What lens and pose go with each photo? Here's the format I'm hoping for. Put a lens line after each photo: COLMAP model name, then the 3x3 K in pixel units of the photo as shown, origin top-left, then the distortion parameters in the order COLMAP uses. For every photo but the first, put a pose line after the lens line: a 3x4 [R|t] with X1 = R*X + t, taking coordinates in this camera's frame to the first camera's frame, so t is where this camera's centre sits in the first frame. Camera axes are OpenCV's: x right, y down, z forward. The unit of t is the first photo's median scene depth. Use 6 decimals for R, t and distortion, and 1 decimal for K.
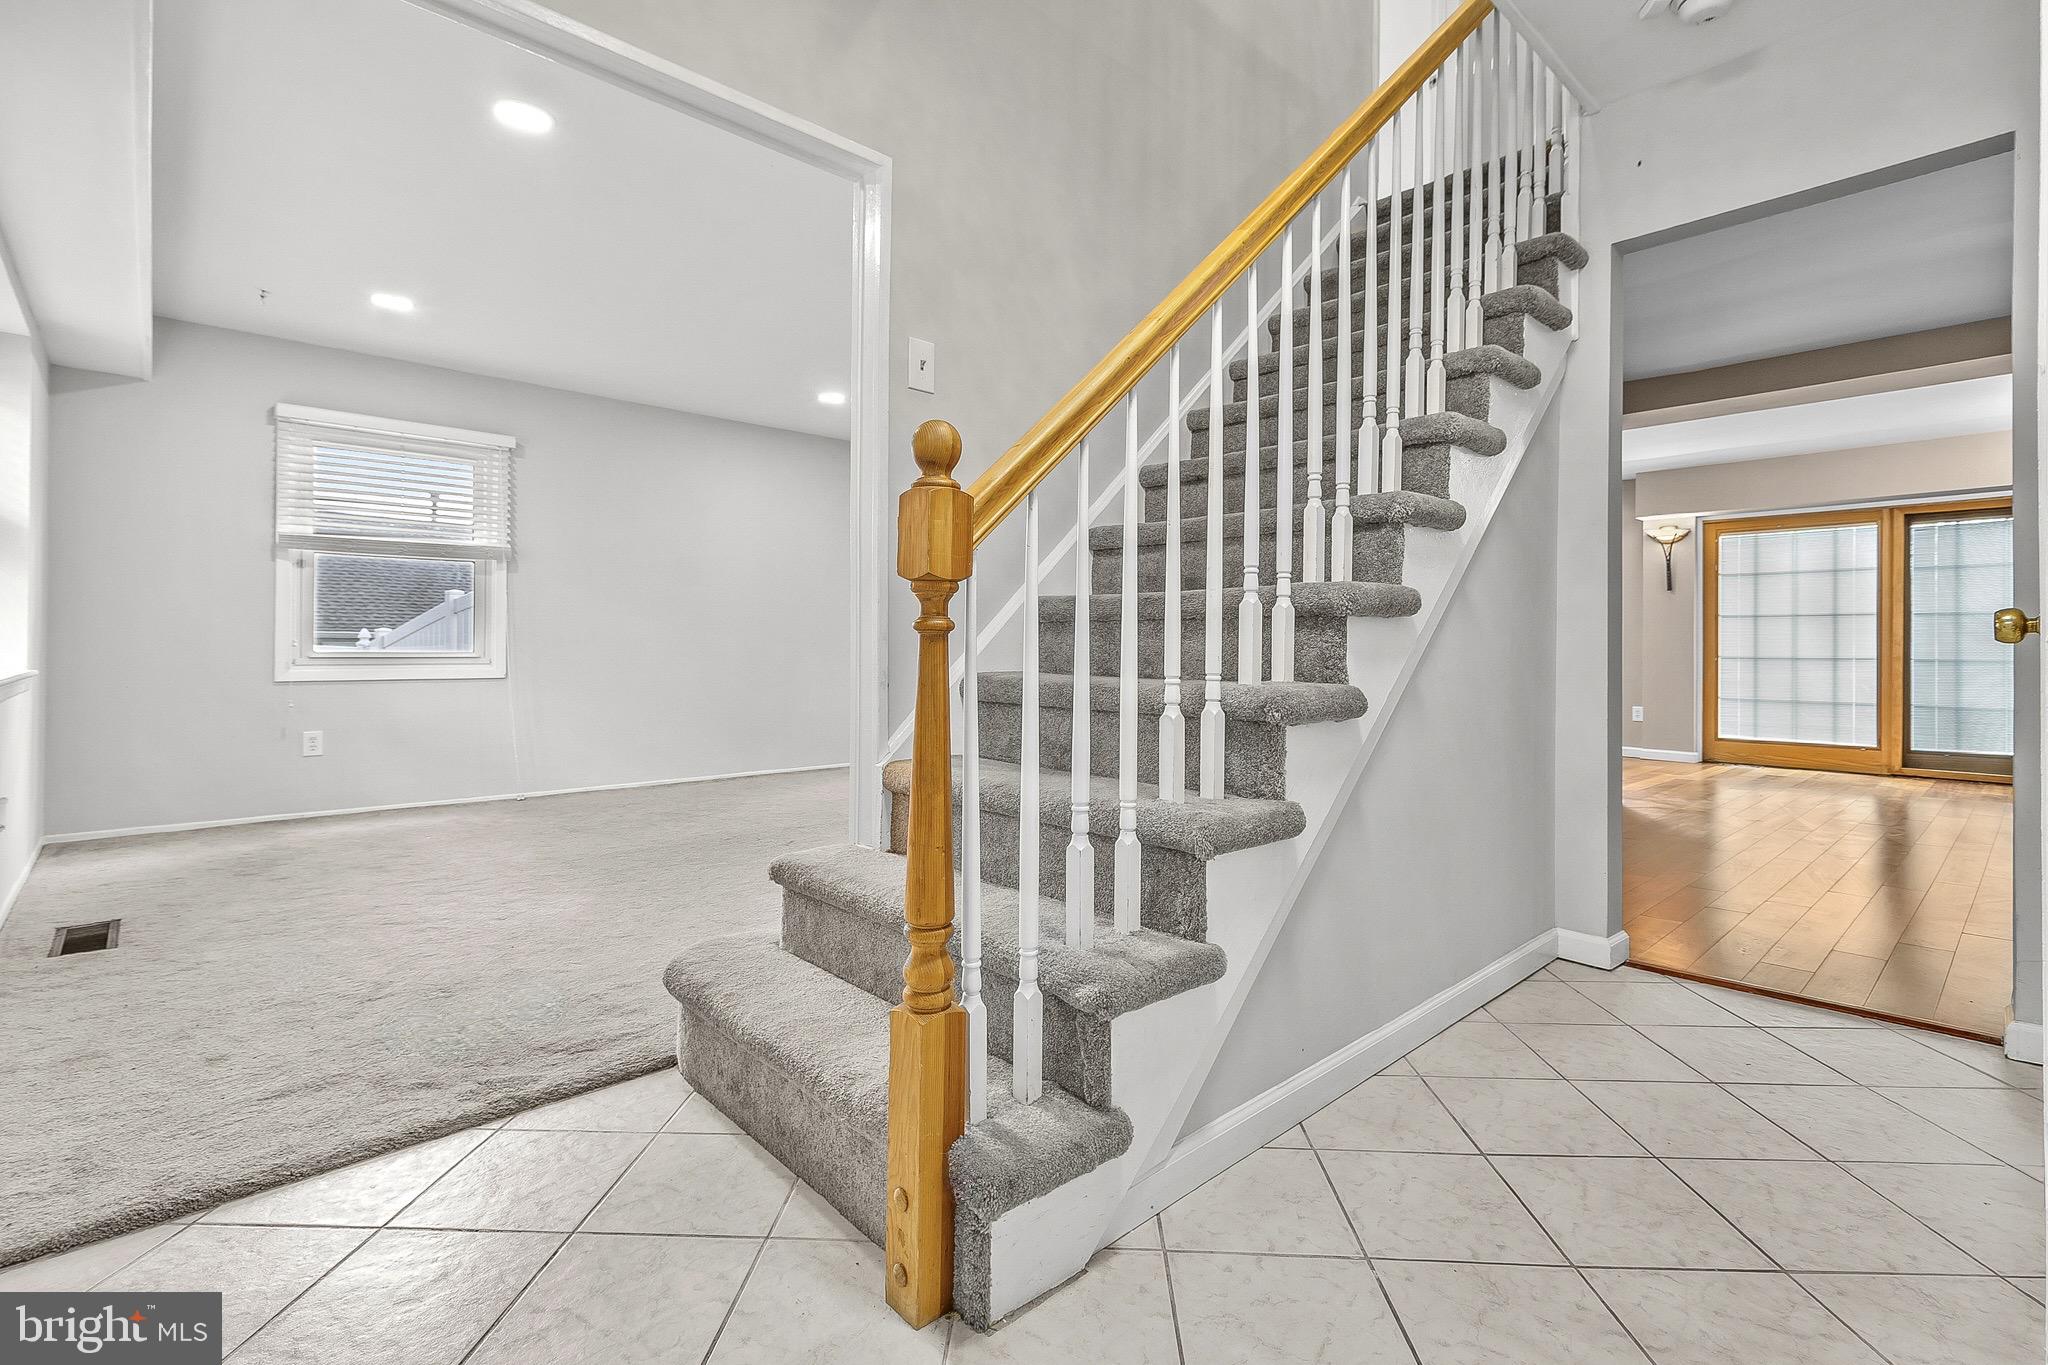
lens RADIAL K [[947.4, 0, 1034.8], [0, 947.4, 649.2], [0, 0, 1]] dist [0.000862, 0.000064]
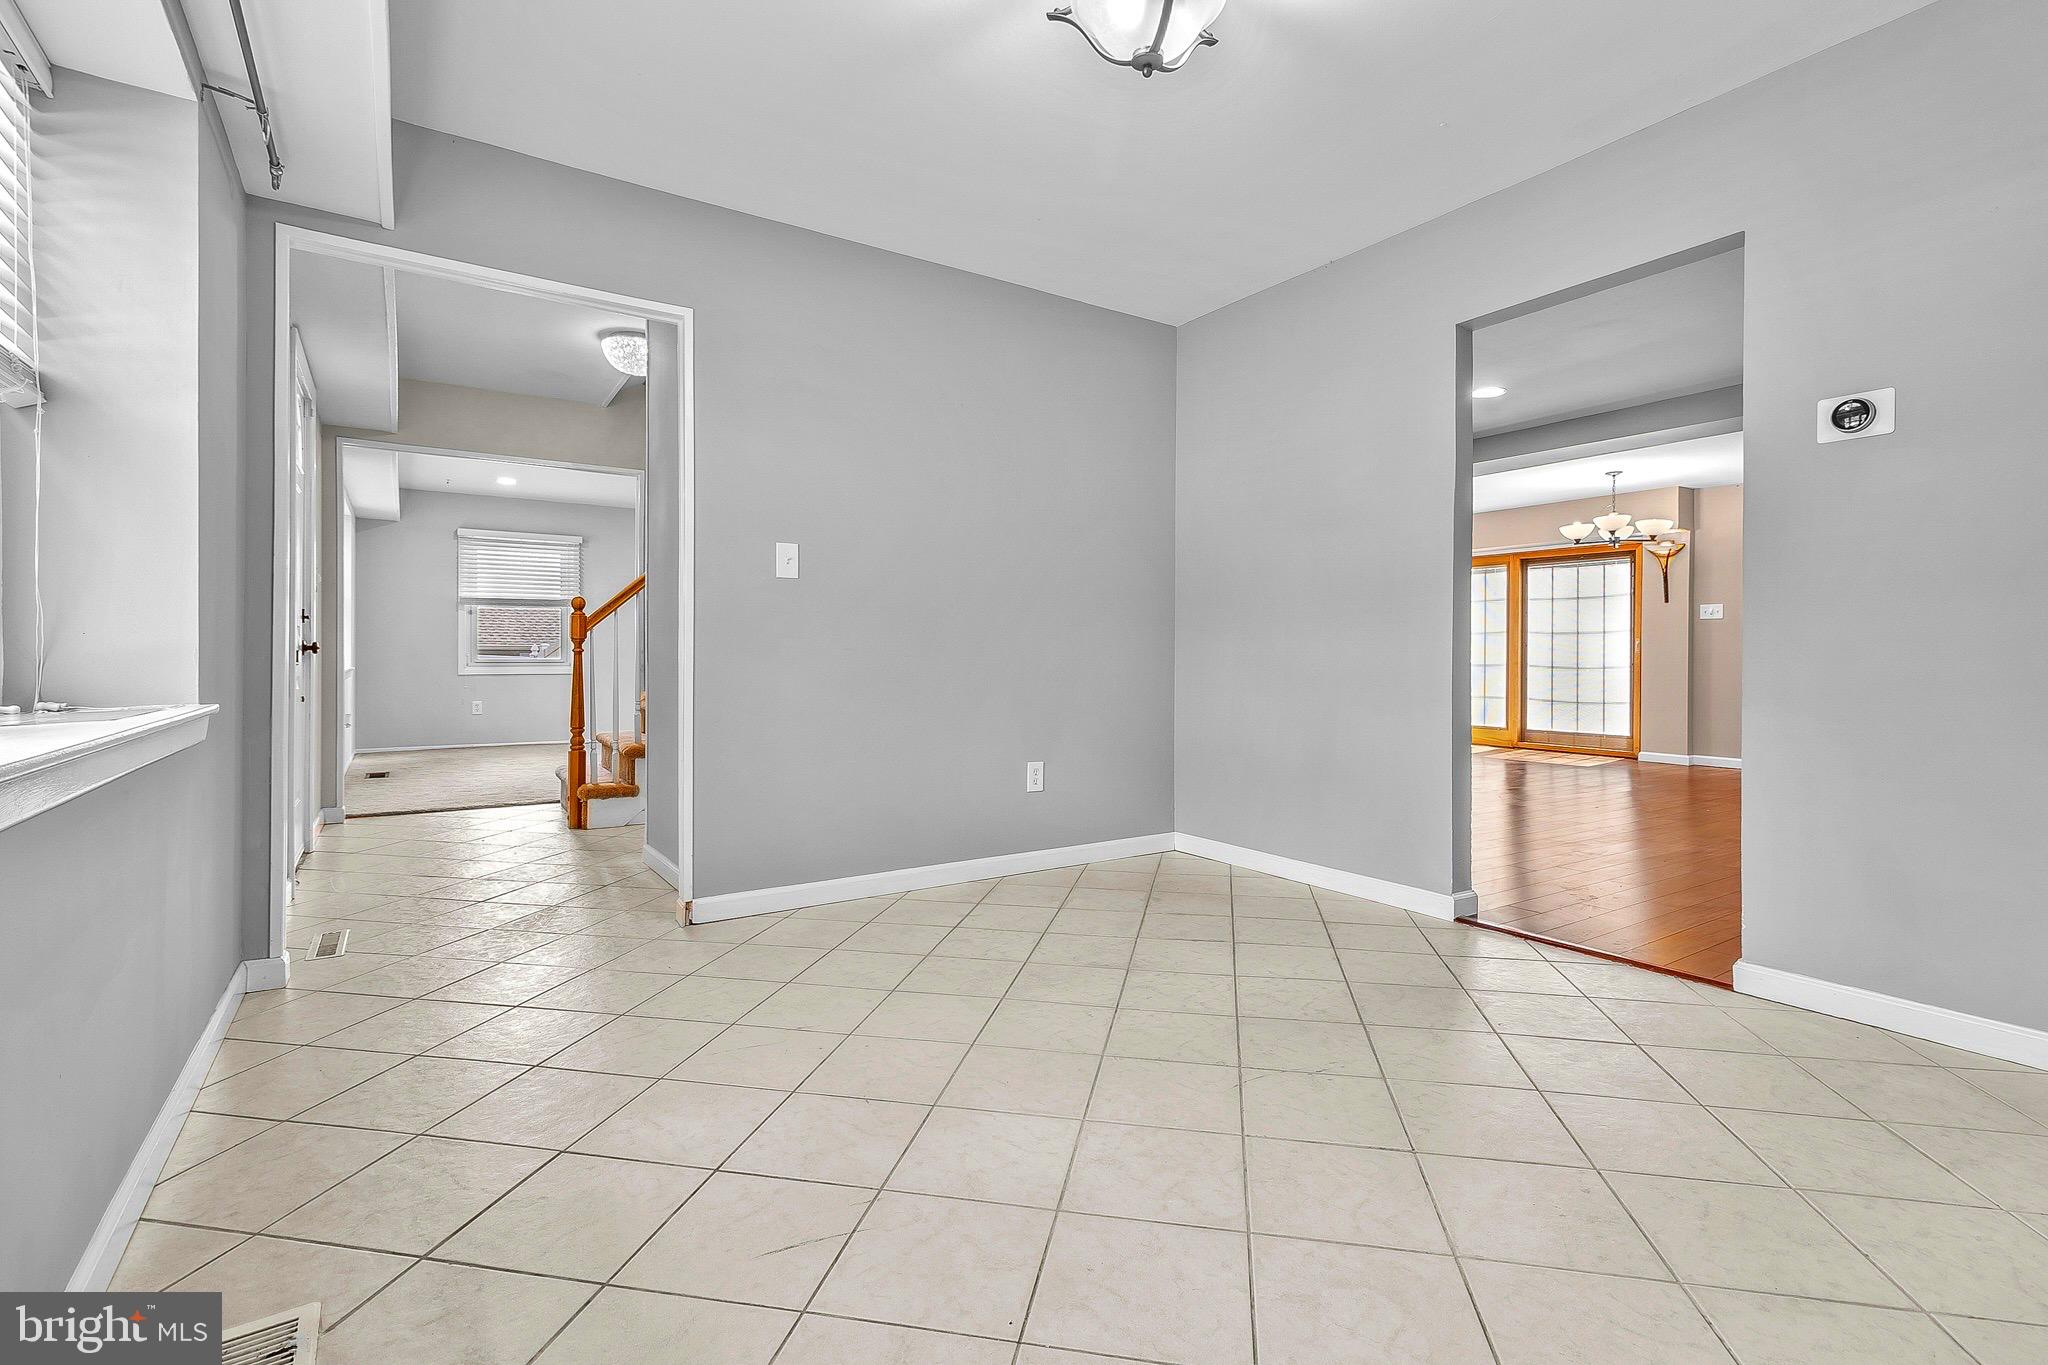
lens RADIAL K [[928.7, 0, 1027.7], [0, 928.7, 668.9], [0, 0, 1]] dist [0.000331, 0.000022]
pose [[0.987436, 0.001030, -0.158016, 0.424787], [0.000779, 0.999935, 0.011390, 0.001553], [0.158018, -0.011371, 0.987371, -0.451051]]
